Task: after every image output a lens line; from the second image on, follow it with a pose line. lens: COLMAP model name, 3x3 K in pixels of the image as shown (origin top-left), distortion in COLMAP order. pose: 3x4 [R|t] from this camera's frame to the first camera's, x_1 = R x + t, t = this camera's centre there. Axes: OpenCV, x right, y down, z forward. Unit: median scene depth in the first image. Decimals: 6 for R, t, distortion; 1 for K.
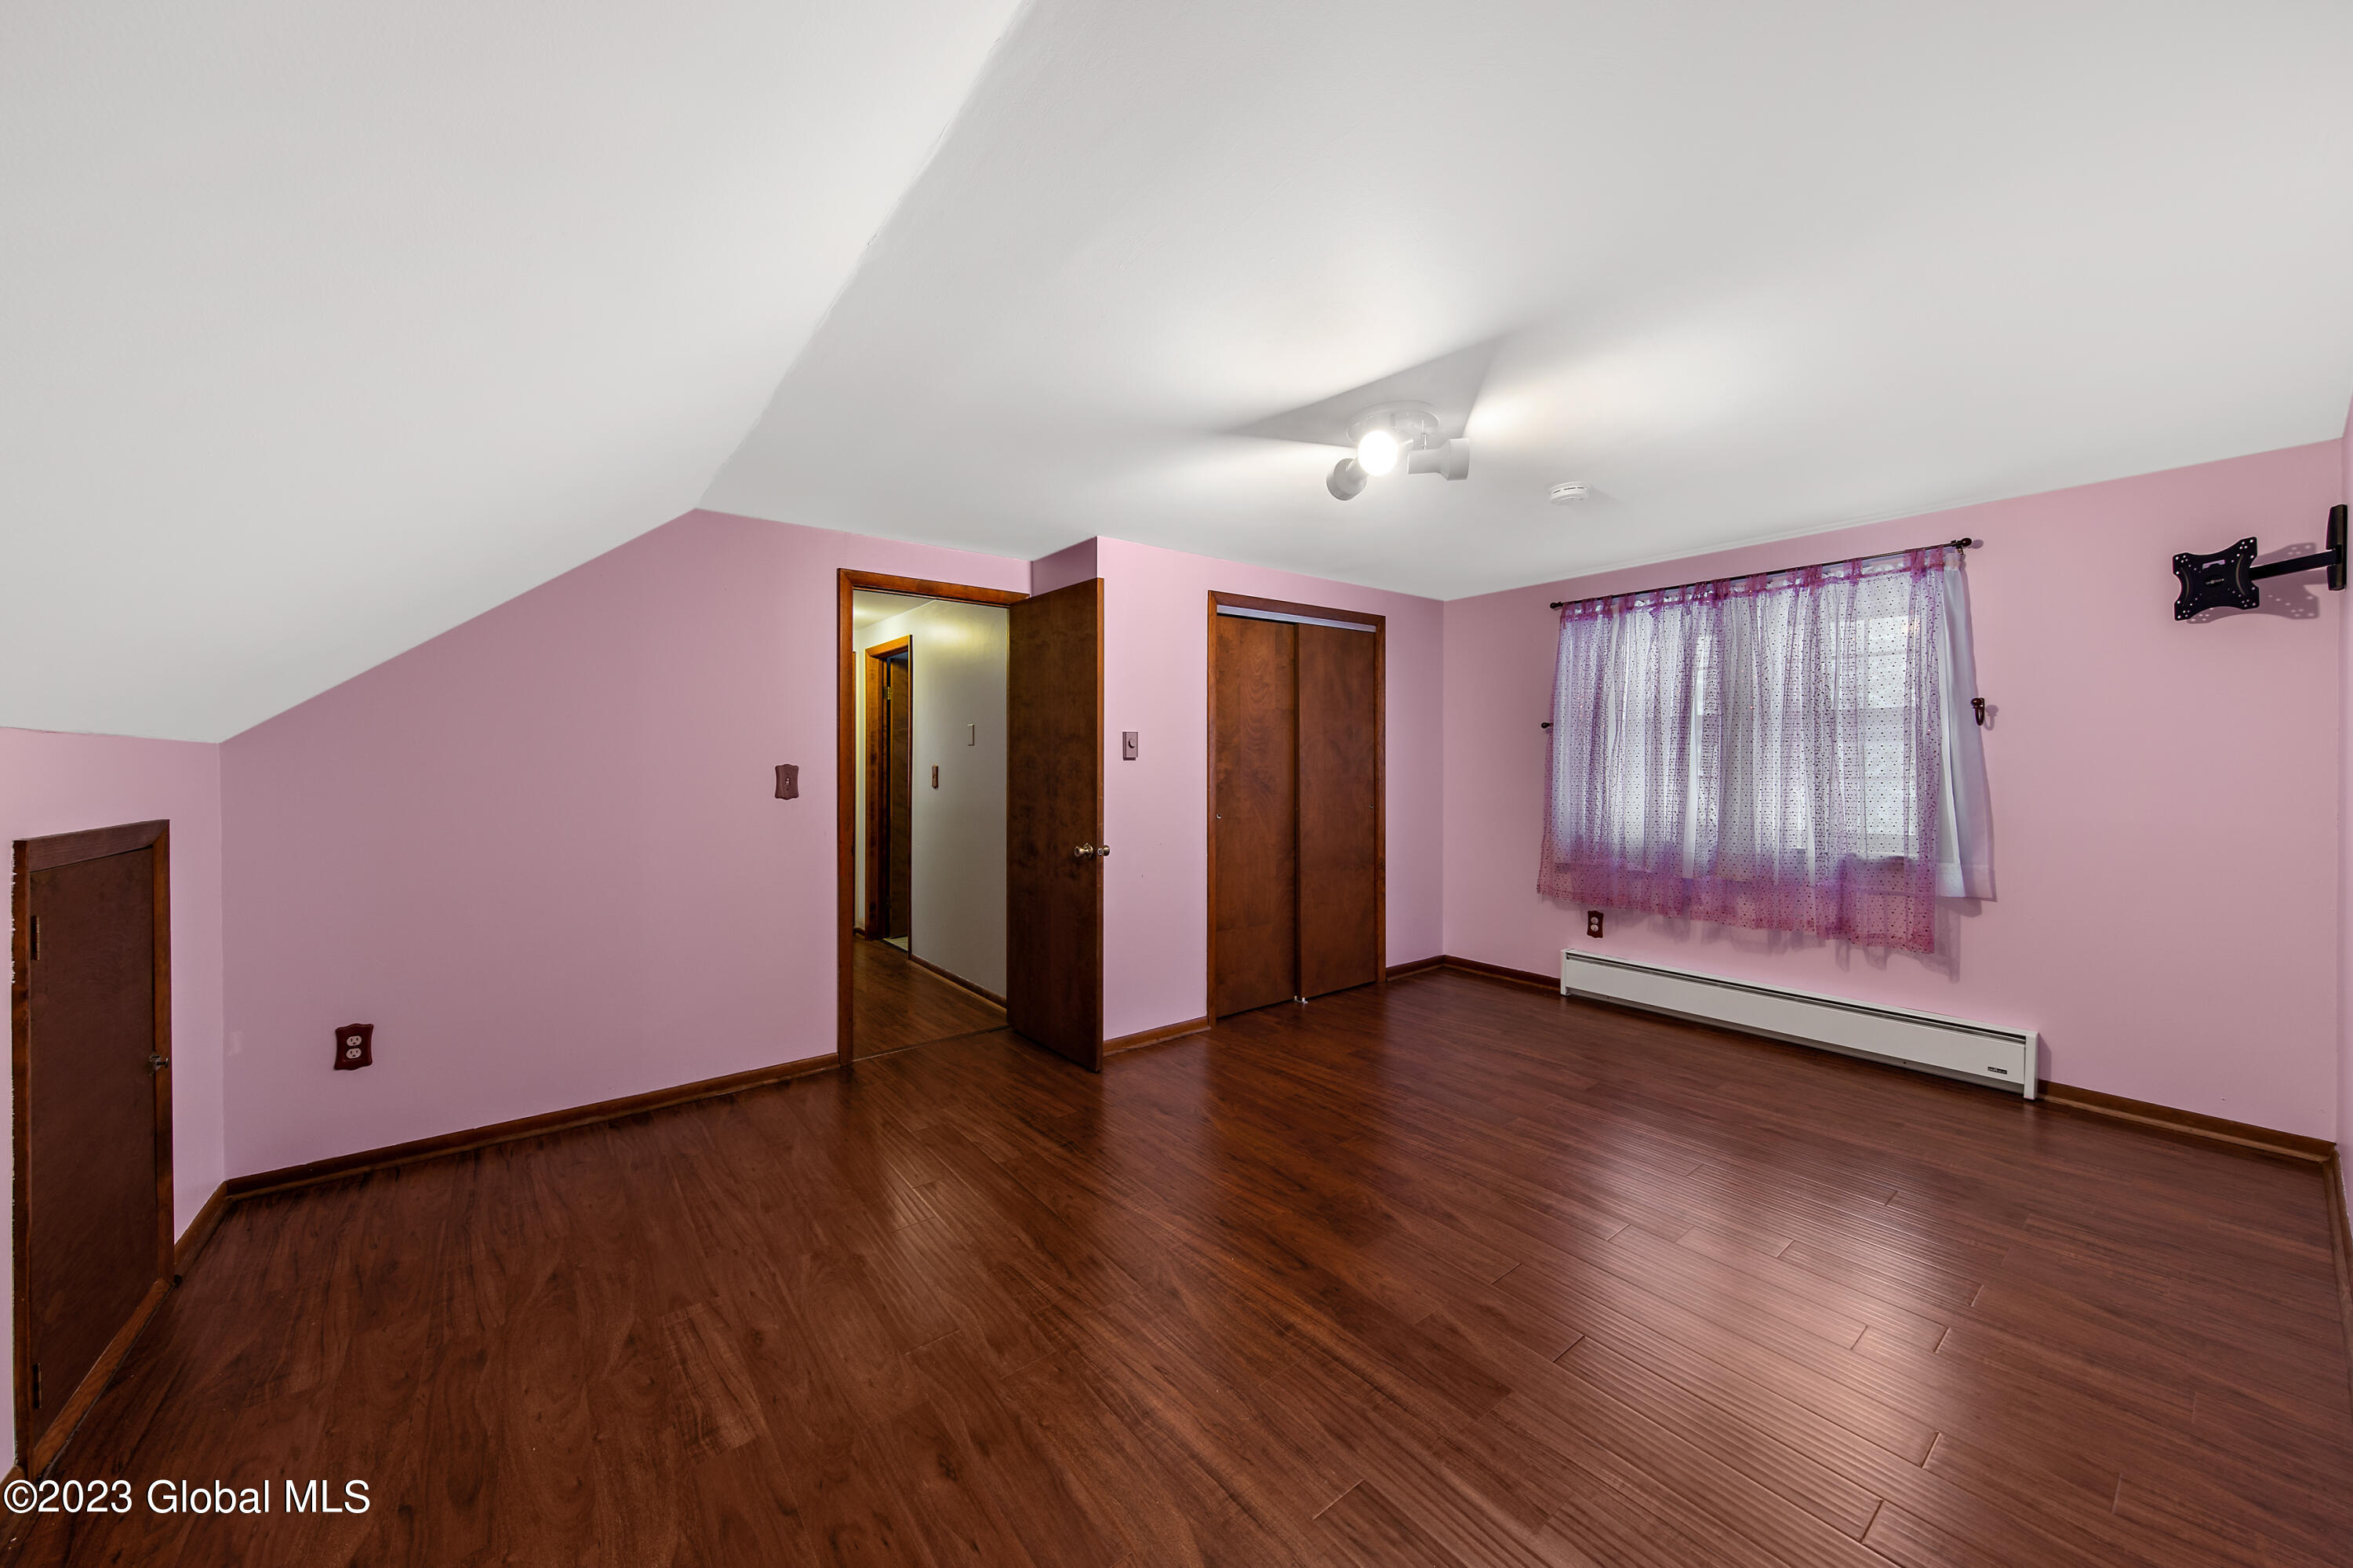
lens RADIAL K [[868.8, 0, 1179.6], [0, 868.8, 775.3], [0, 0, 1]] dist [0.000998, -0.000072]
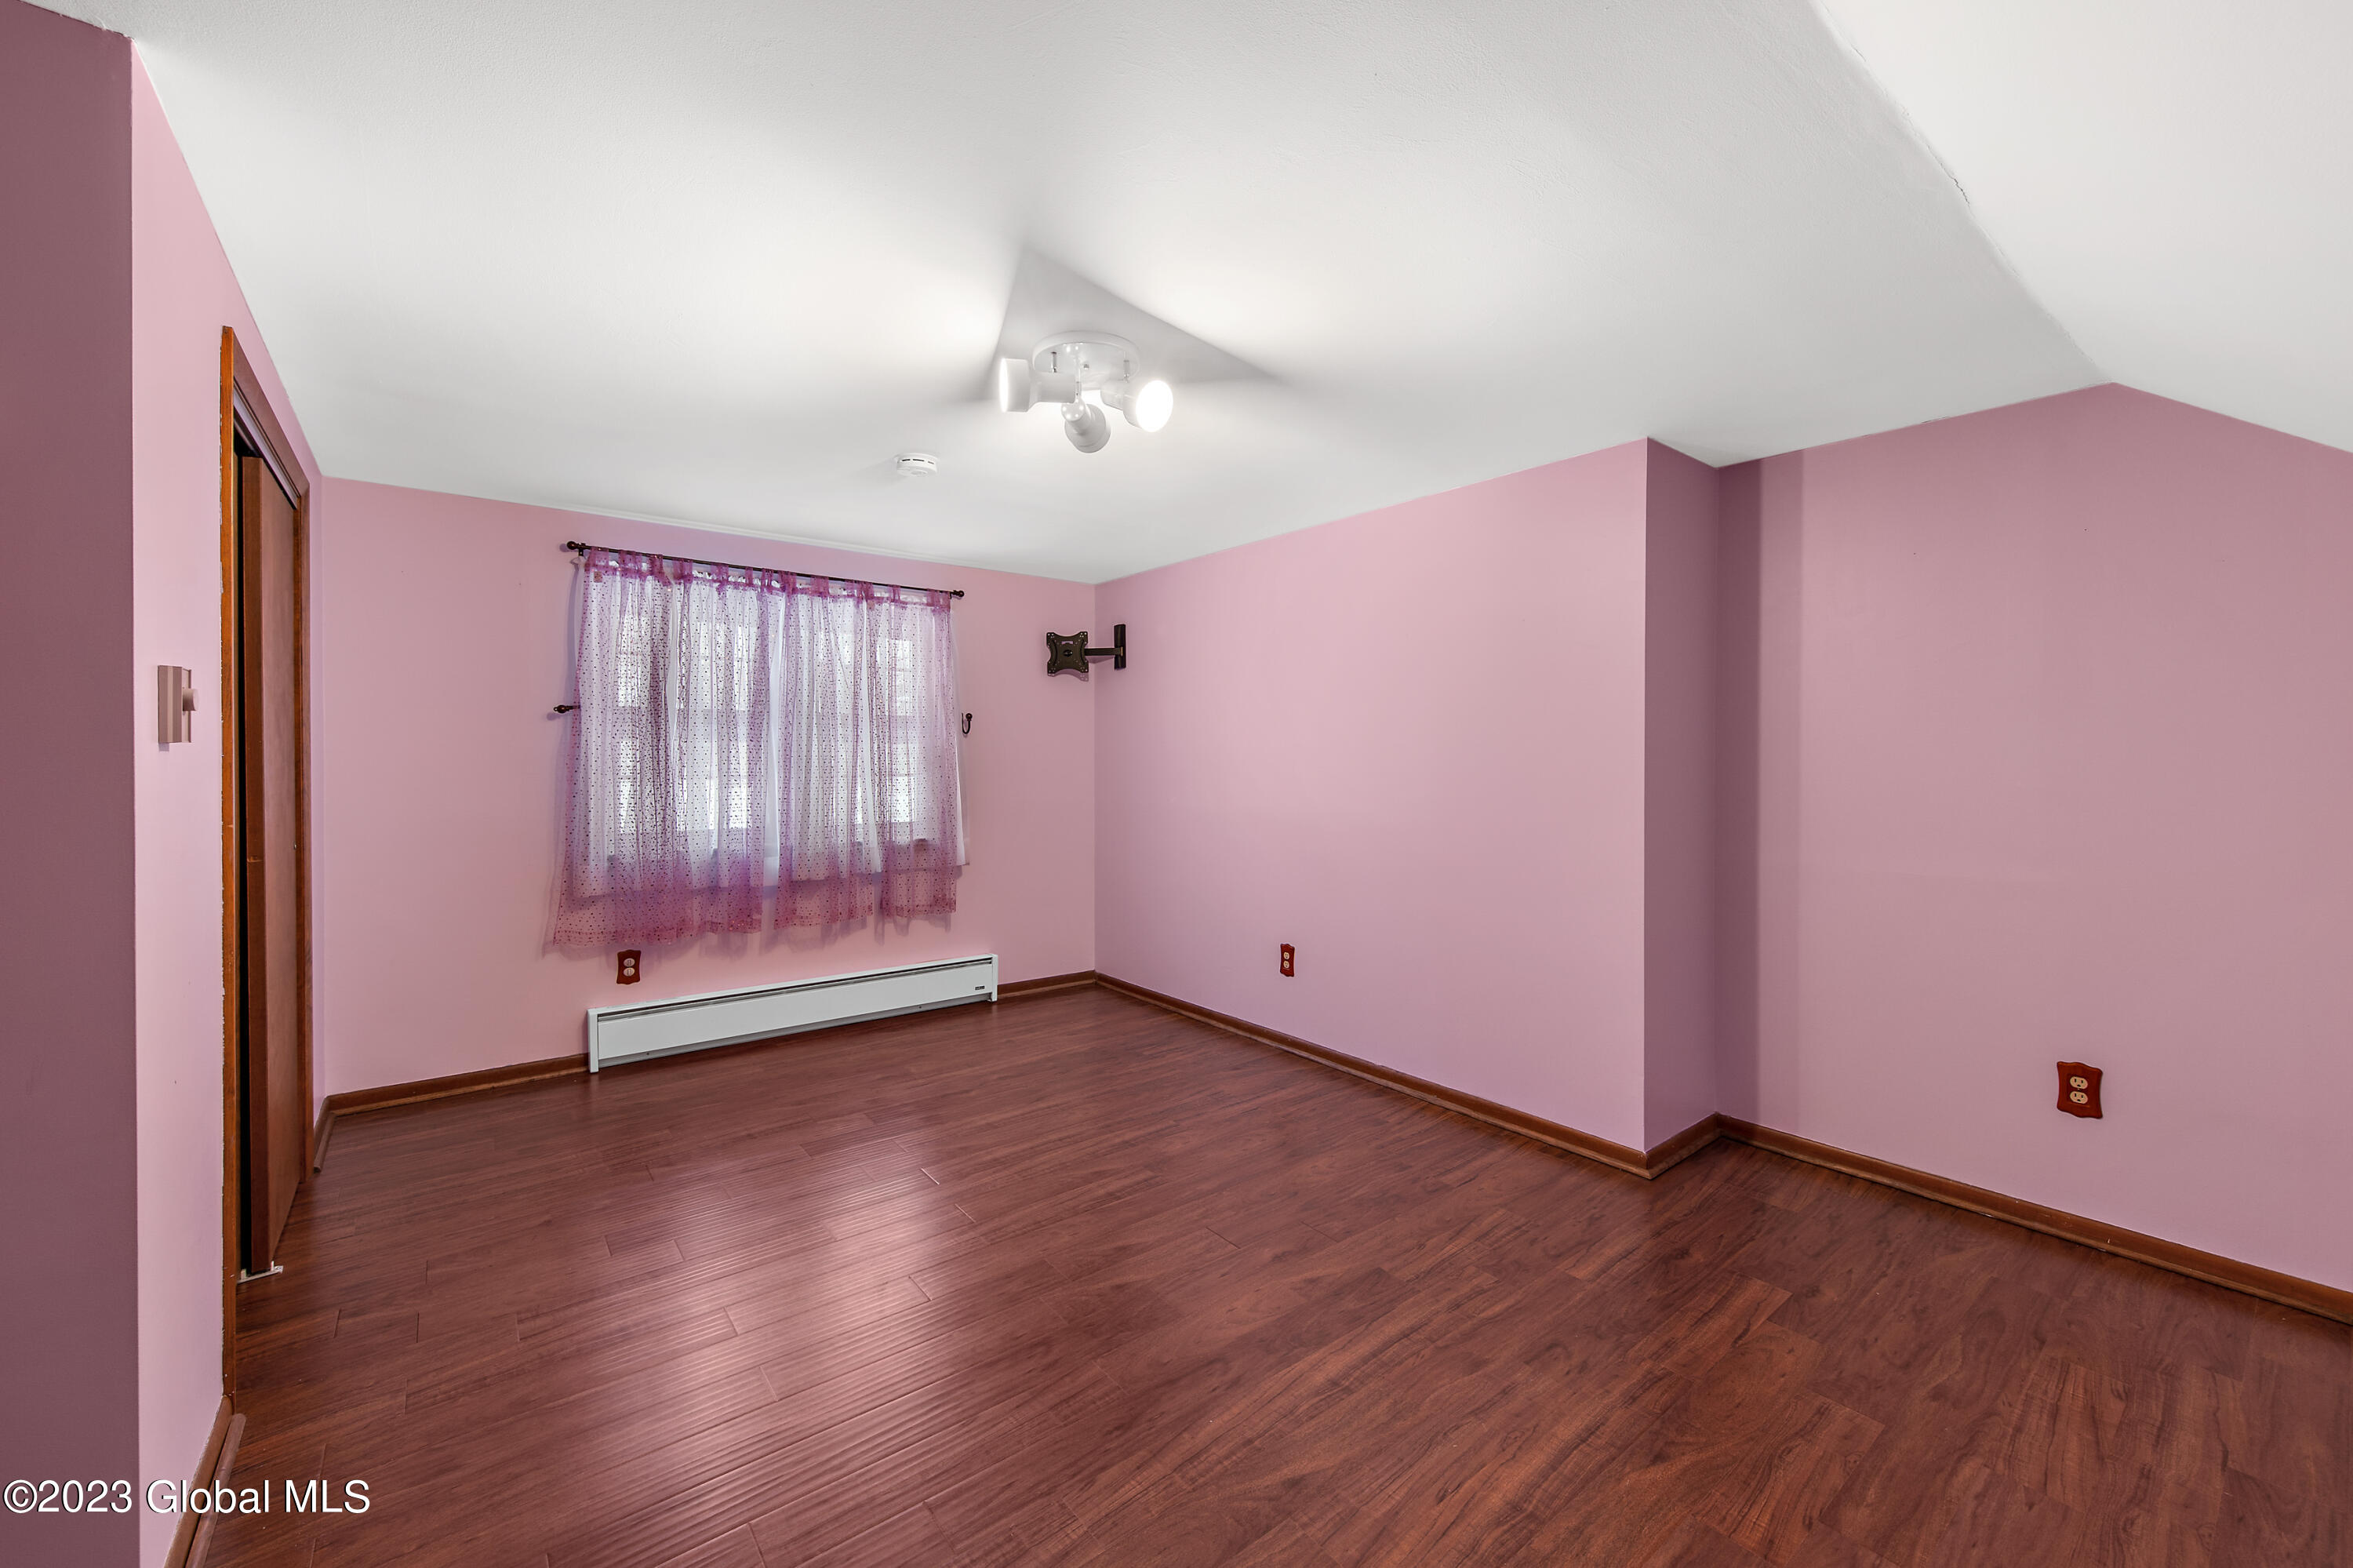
lens RADIAL K [[916.1, 0, 1187.2], [0, 916.1, 774.6], [0, 0, 1]] dist [0.011304, -0.000146]
pose [[-0.026721, -0.013252, 0.999555, -0.460179], [0.011644, 0.999840, 0.013567, -0.009588], [-0.999575, 0.012001, -0.026562, 0.653167]]
